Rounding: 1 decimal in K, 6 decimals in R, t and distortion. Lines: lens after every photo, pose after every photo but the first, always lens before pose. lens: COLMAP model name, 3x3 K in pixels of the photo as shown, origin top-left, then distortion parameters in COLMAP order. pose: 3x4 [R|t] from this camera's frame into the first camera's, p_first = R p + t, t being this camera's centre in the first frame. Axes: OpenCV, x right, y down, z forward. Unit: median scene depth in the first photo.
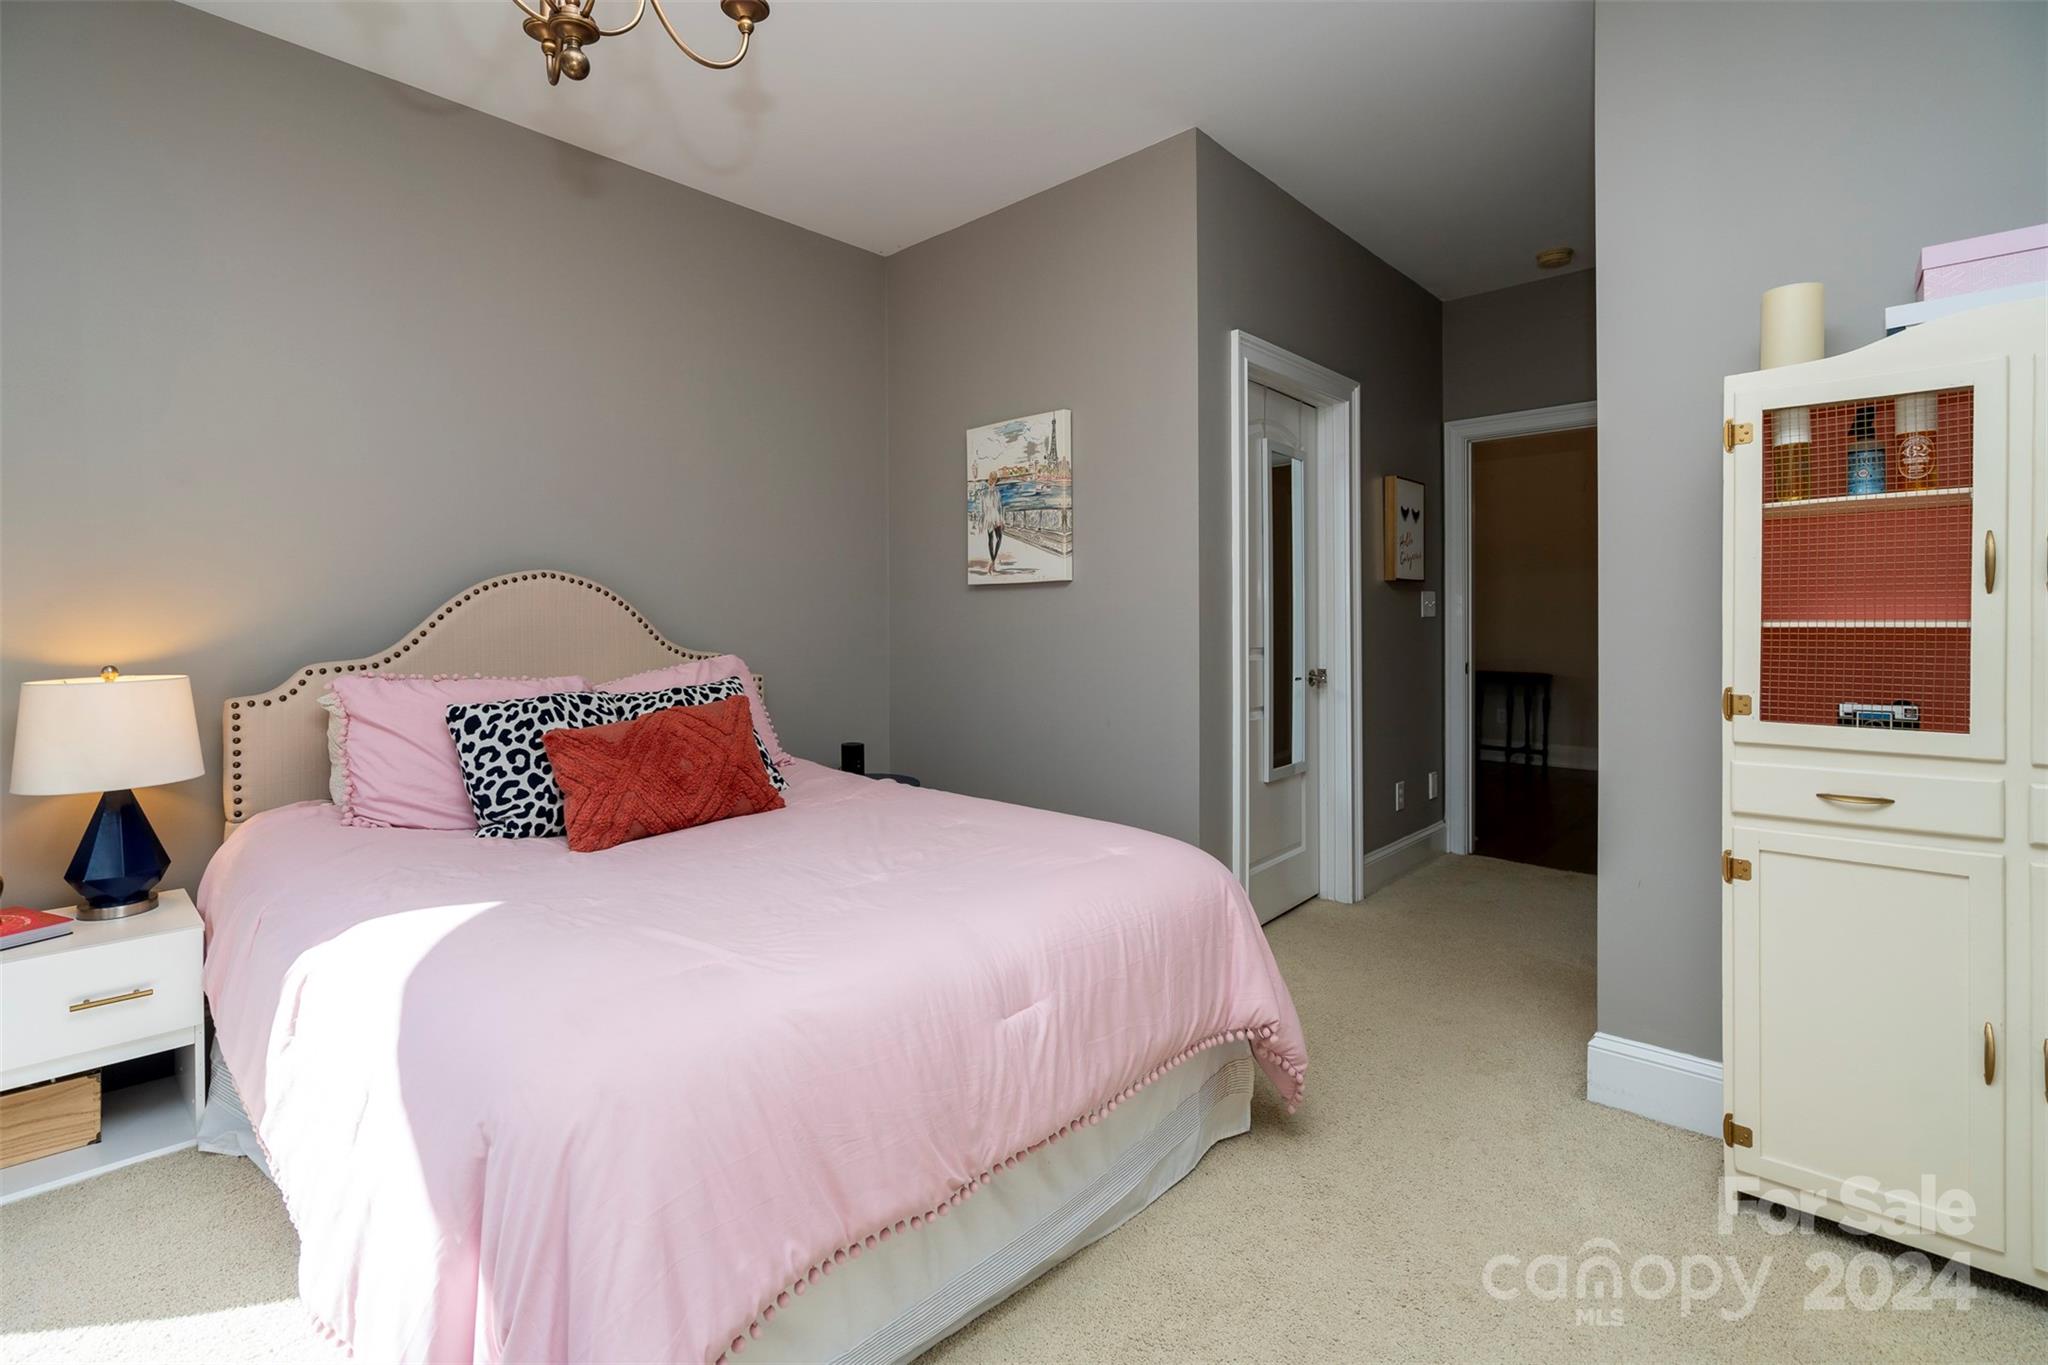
lens RADIAL K [[927.4, 0, 1038.5], [0, 927.4, 621.8], [0, 0, 1]] dist [-0.014869, 0.001172]
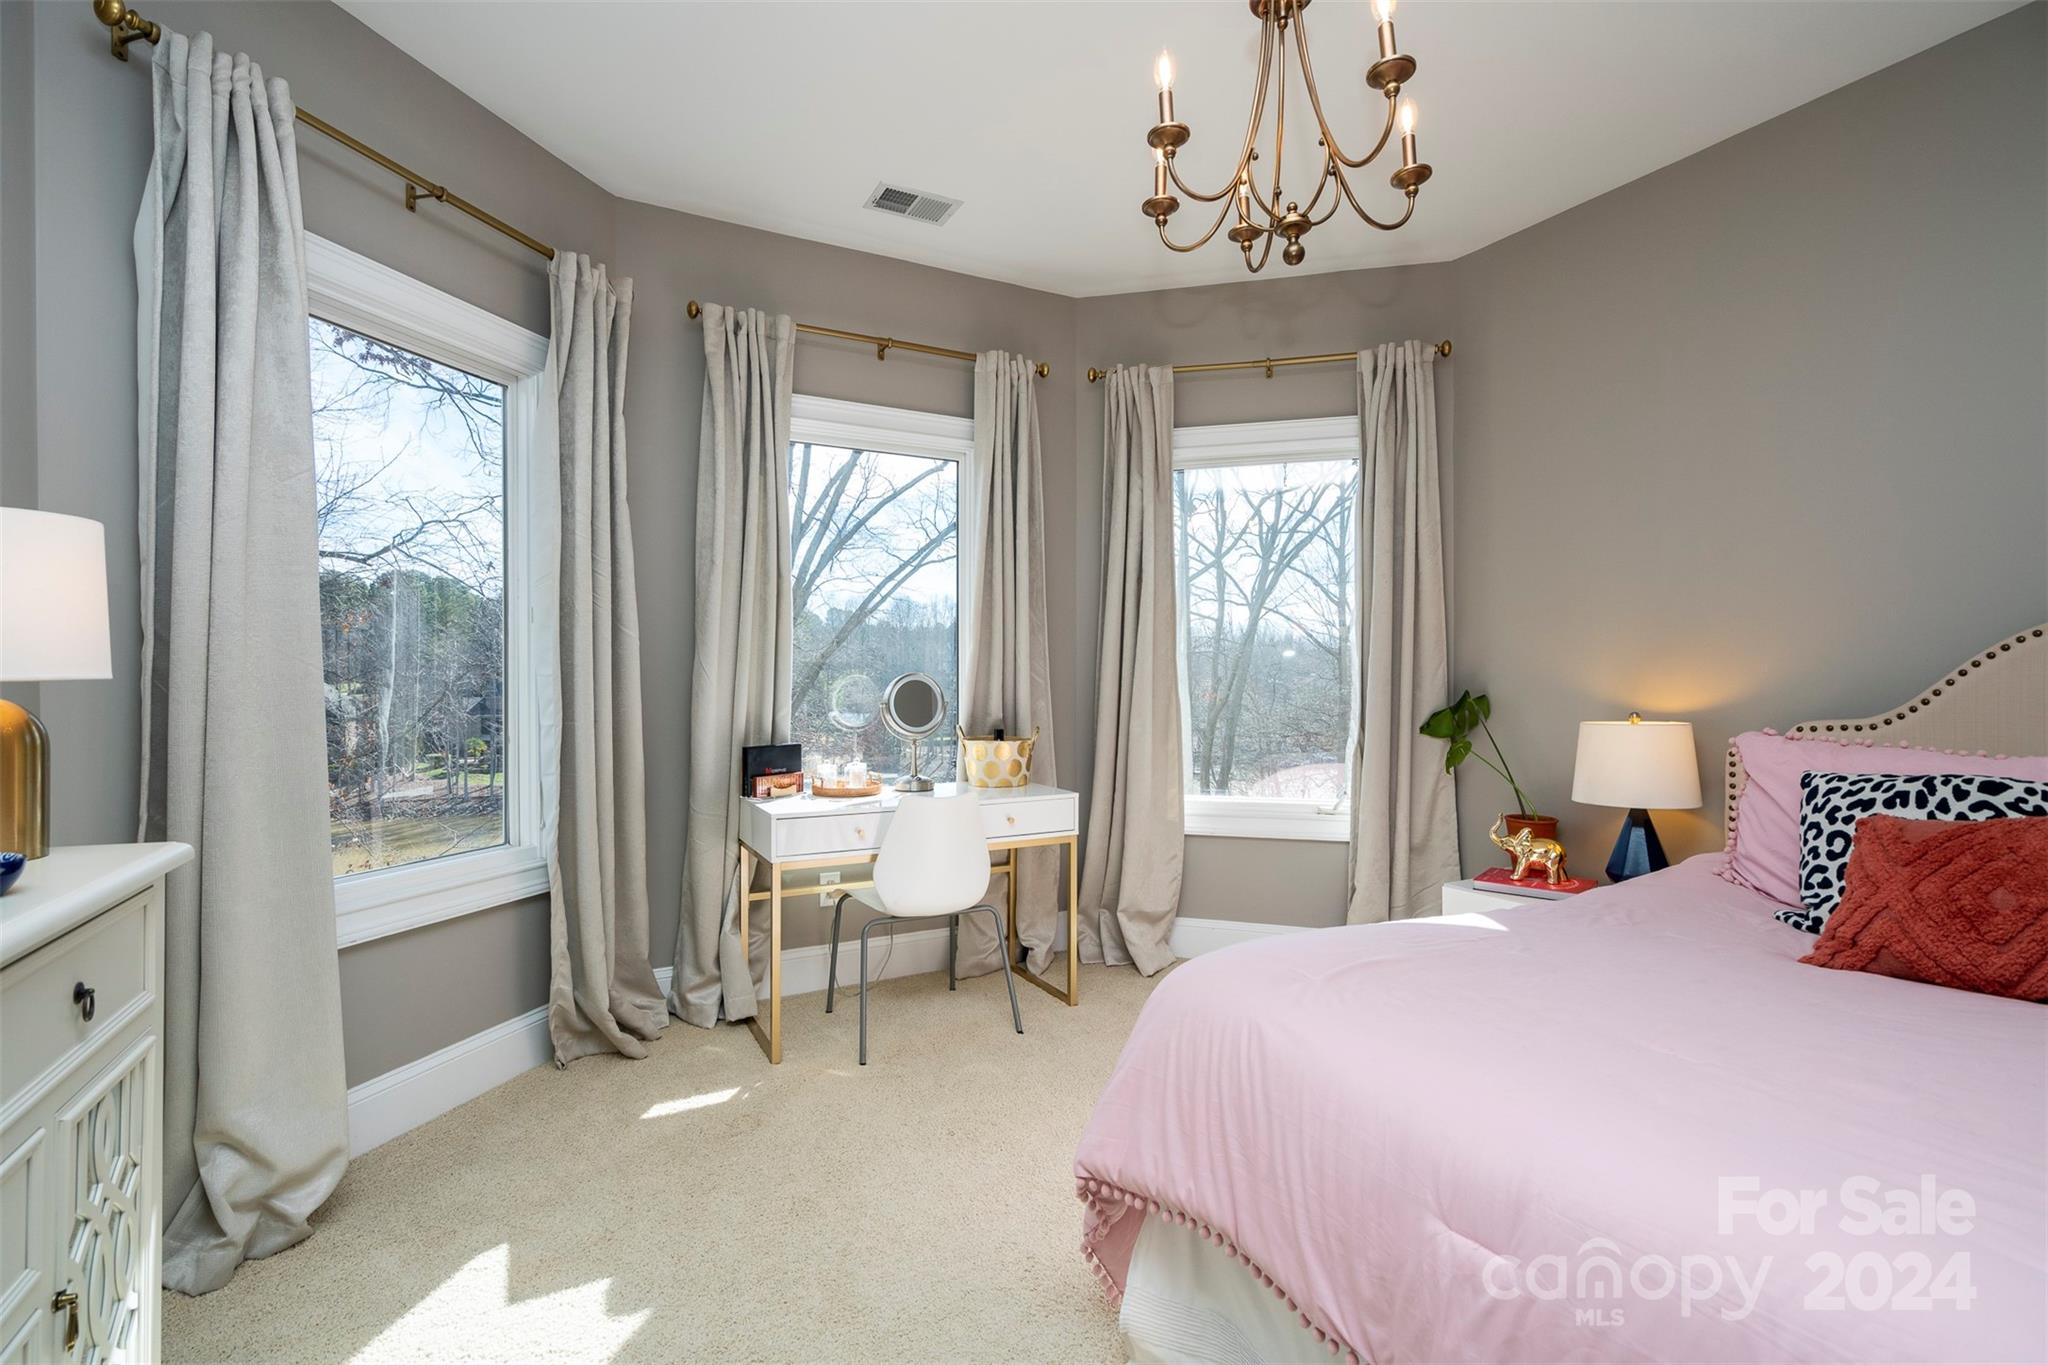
lens RADIAL K [[927.4, 0, 1025.8], [0, 927.4, 678.4], [0, 0, 1]] dist [-0.014869, 0.001172]
pose [[-0.333493, 0.001782, -0.942751, 0.466115], [-0.001832, 0.999995, 0.002538, -0.001165], [0.942751, 0.002573, -0.333488, 0.582267]]
